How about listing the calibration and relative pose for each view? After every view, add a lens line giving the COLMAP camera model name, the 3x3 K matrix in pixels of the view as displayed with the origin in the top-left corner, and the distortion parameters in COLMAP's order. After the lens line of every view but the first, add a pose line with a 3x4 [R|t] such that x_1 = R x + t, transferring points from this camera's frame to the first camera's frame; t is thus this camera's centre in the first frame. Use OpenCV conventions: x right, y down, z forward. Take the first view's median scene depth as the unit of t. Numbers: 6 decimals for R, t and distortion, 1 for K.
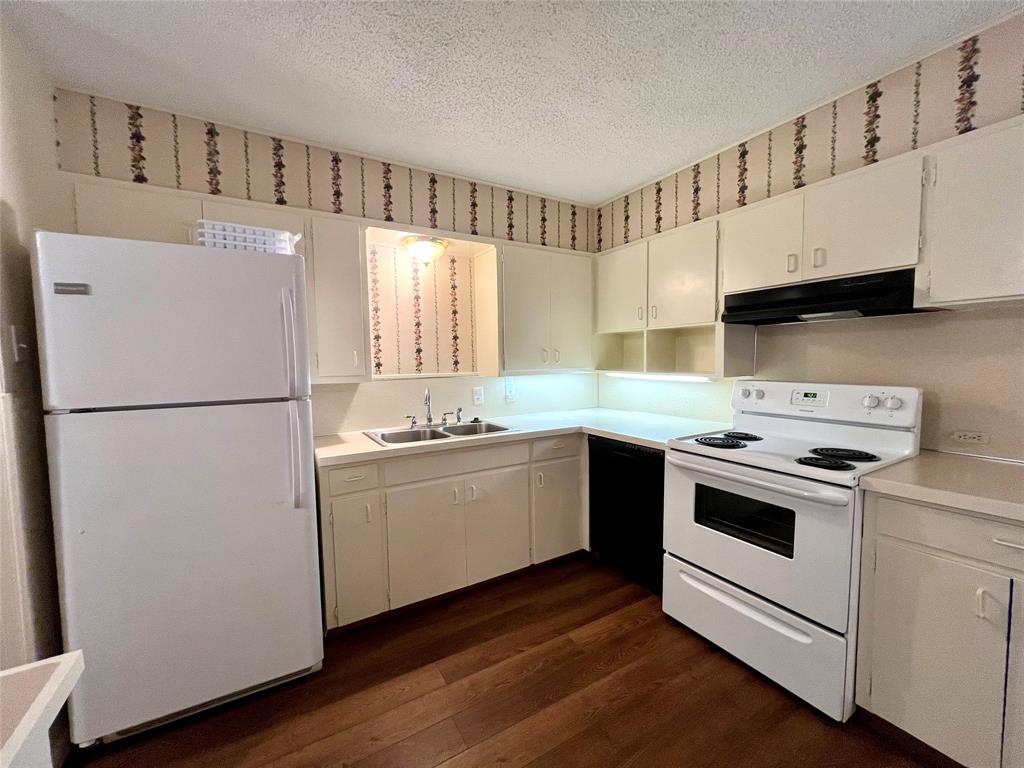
lens RADIAL K [[411.9, 0, 512.0], [0, 411.9, 384.0], [0, 0, 1]] dist [-0.002988, 0.000147]
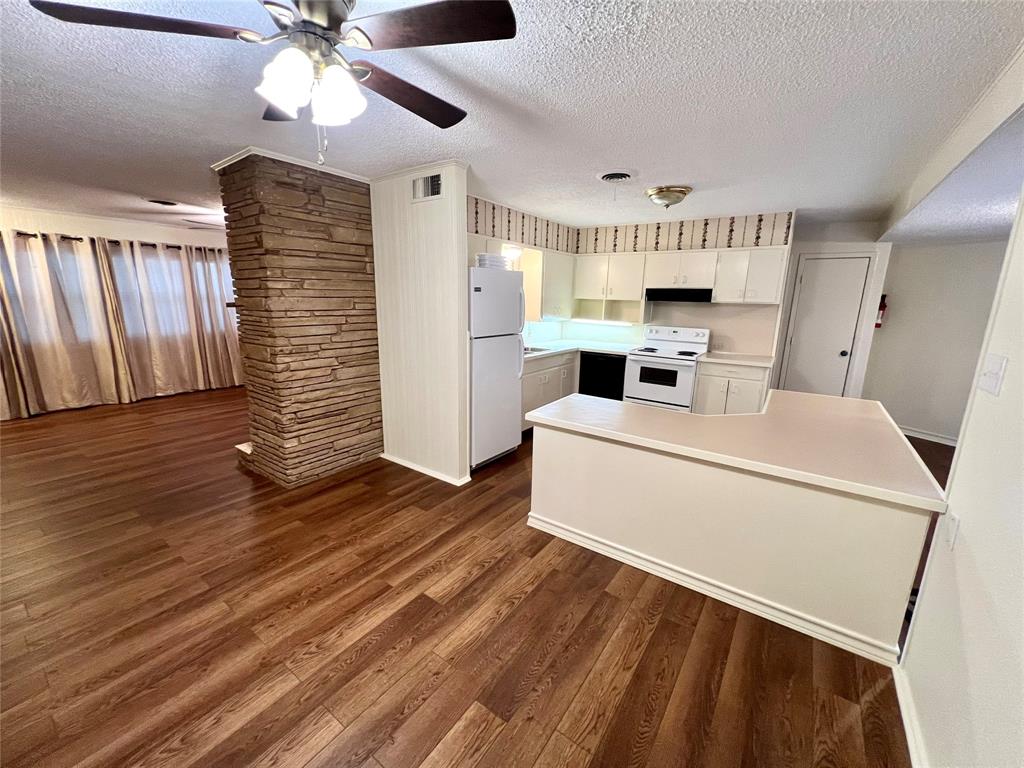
lens RADIAL K [[410.9, 0, 512.0], [0, 410.9, 384.0], [0, 0, 1]] dist [-0.000950, -0.000116]
pose [[0.913217, -0.052039, 0.404136, -1.130025], [-0.010098, 0.988616, 0.150119, -0.023269], [-0.407348, -0.141172, 0.902296, -0.849408]]
